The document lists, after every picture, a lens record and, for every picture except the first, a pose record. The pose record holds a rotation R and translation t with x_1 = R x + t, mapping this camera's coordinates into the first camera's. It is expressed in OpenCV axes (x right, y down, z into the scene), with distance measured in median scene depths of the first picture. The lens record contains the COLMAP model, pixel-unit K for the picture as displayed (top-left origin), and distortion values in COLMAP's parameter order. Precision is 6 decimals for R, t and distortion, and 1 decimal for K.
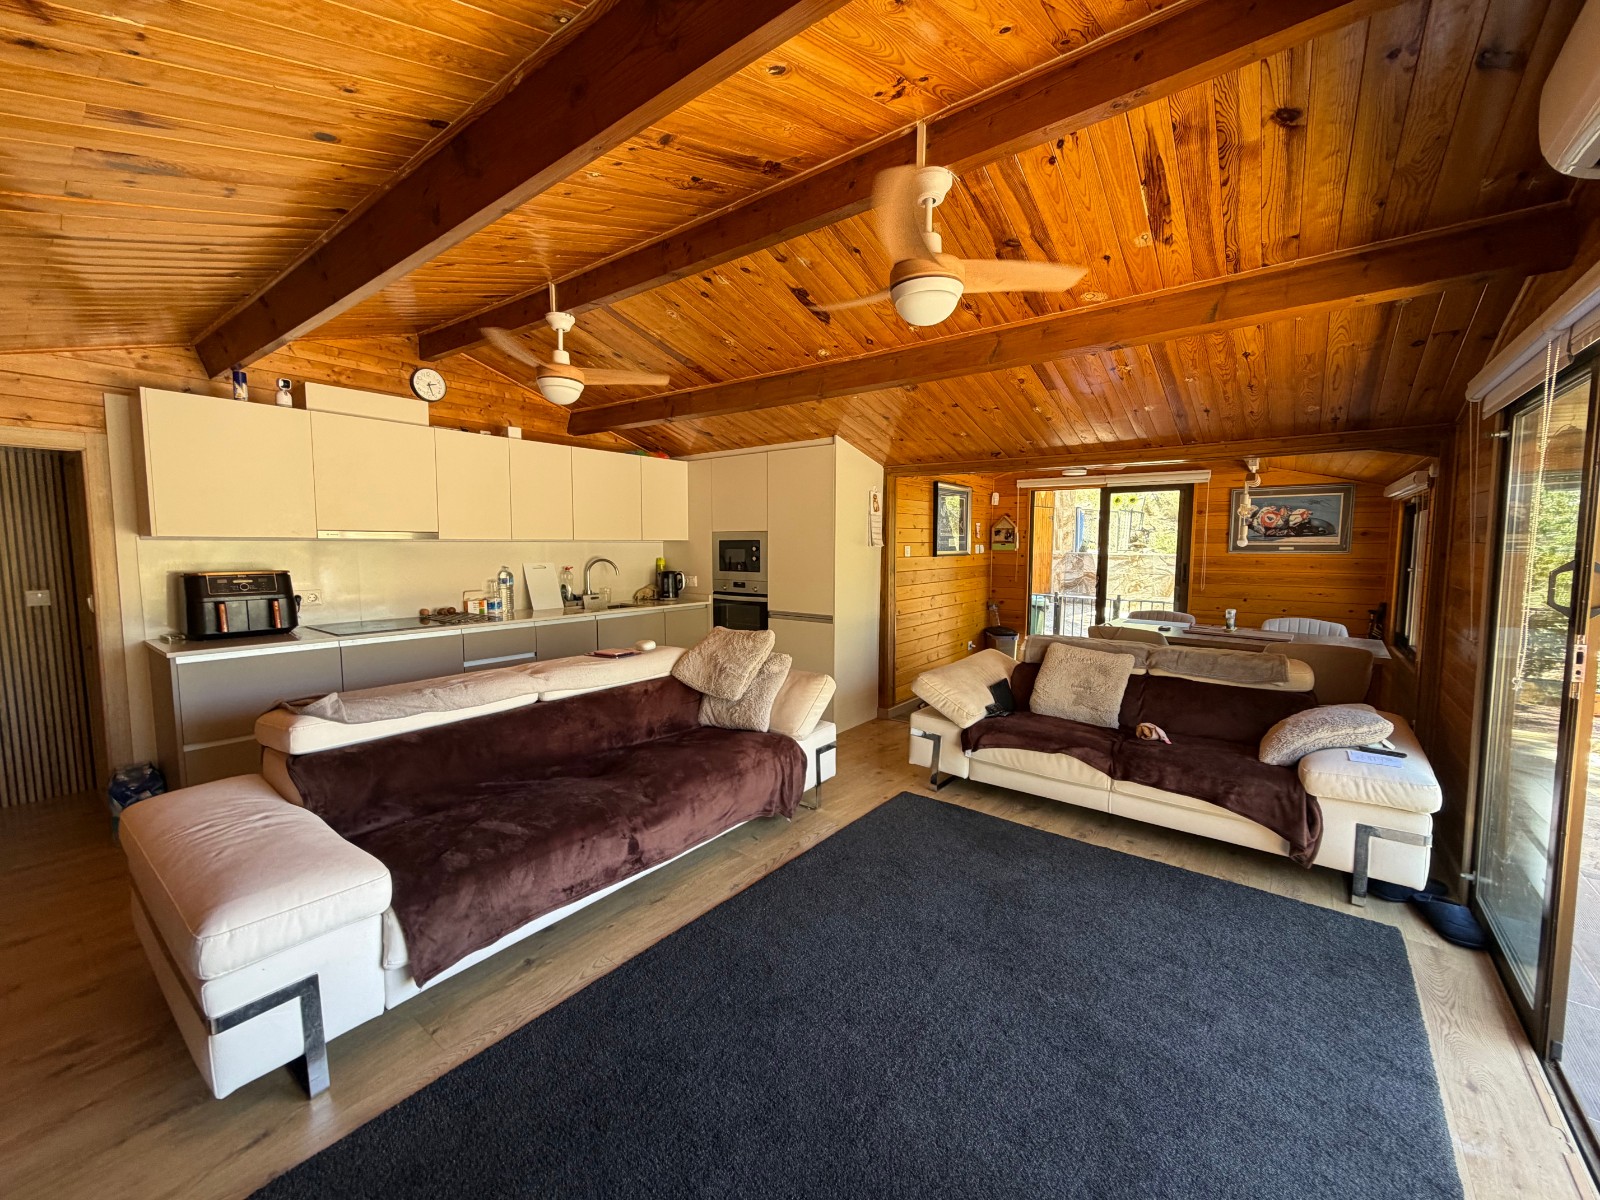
lens RADIAL K [[631.5, 0, 798.6], [0, 631.5, 599.1], [0, 0, 1]] dist [0.000880, -0.000098]
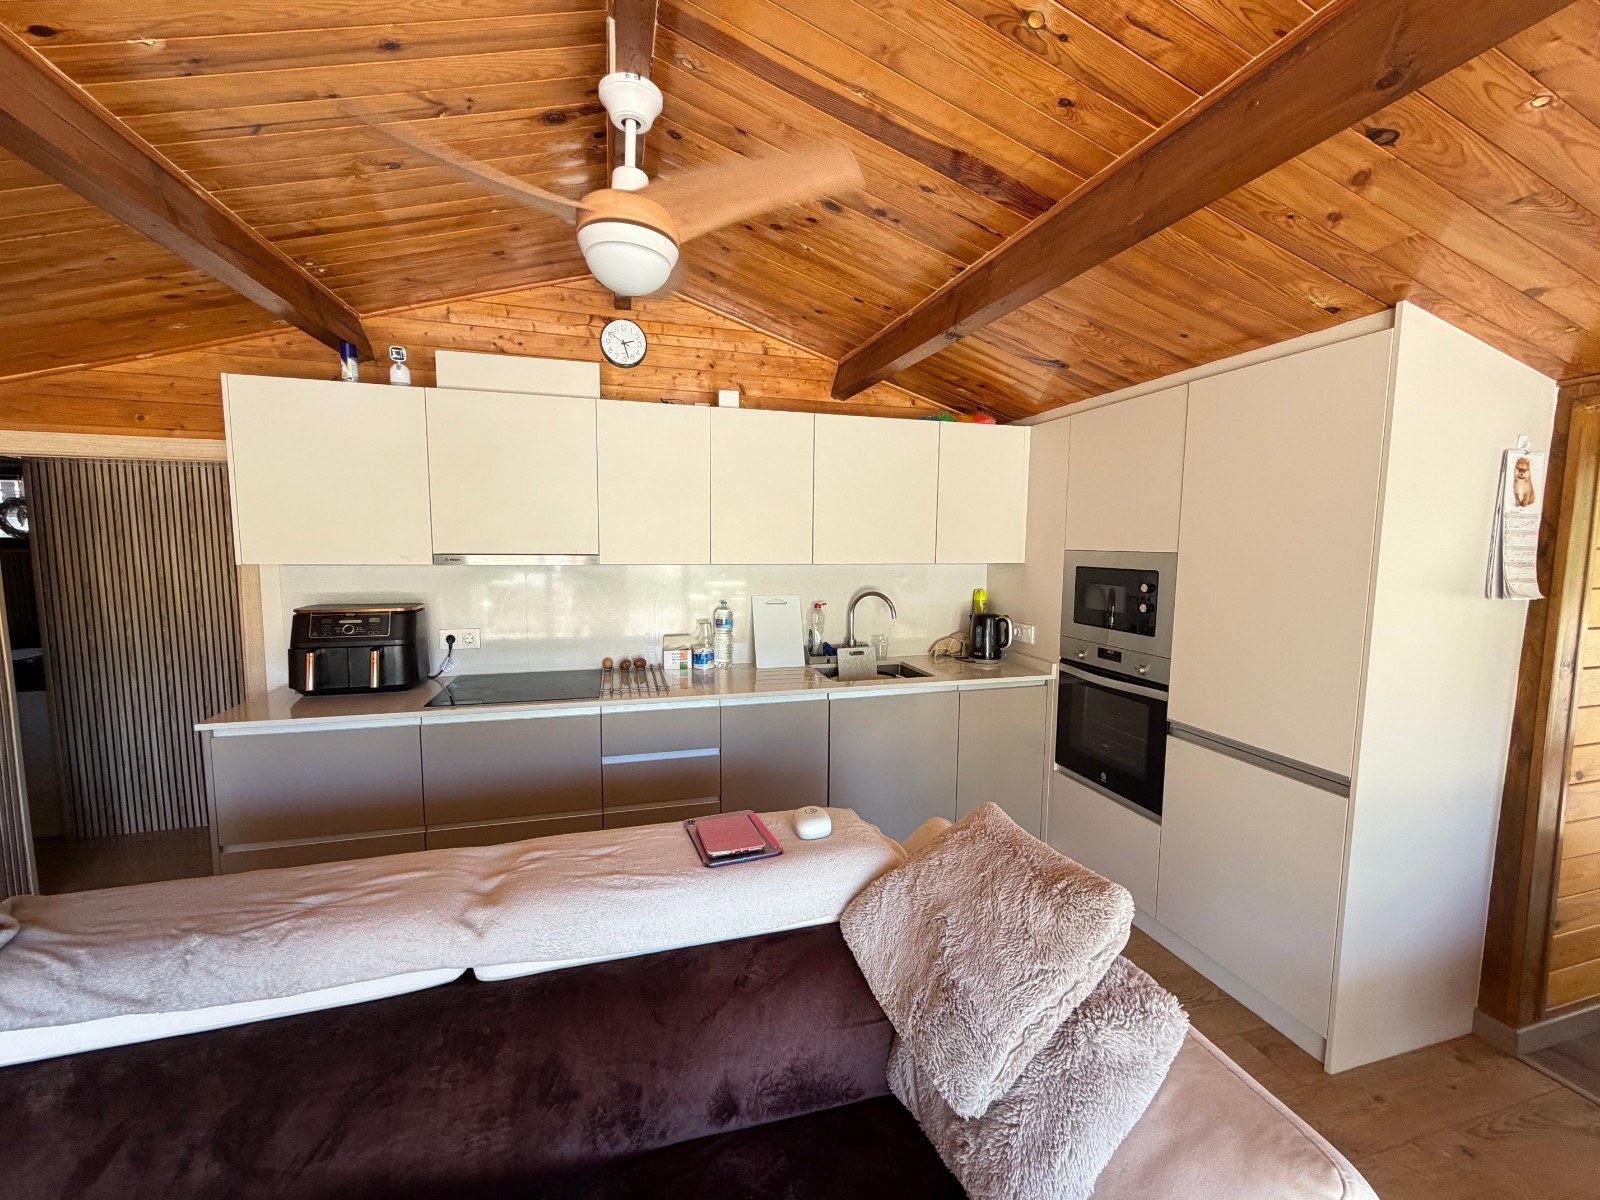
lens RADIAL K [[631.5, 0, 801.7], [0, 631.5, 597.9], [0, 0, 1]] dist [0.000880, -0.000098]
pose [[0.805410, 0.060353, -0.589637, 0.004572], [-0.059221, 0.998018, 0.021262, -0.069800], [0.589752, 0.017794, 0.807388, 0.469631]]
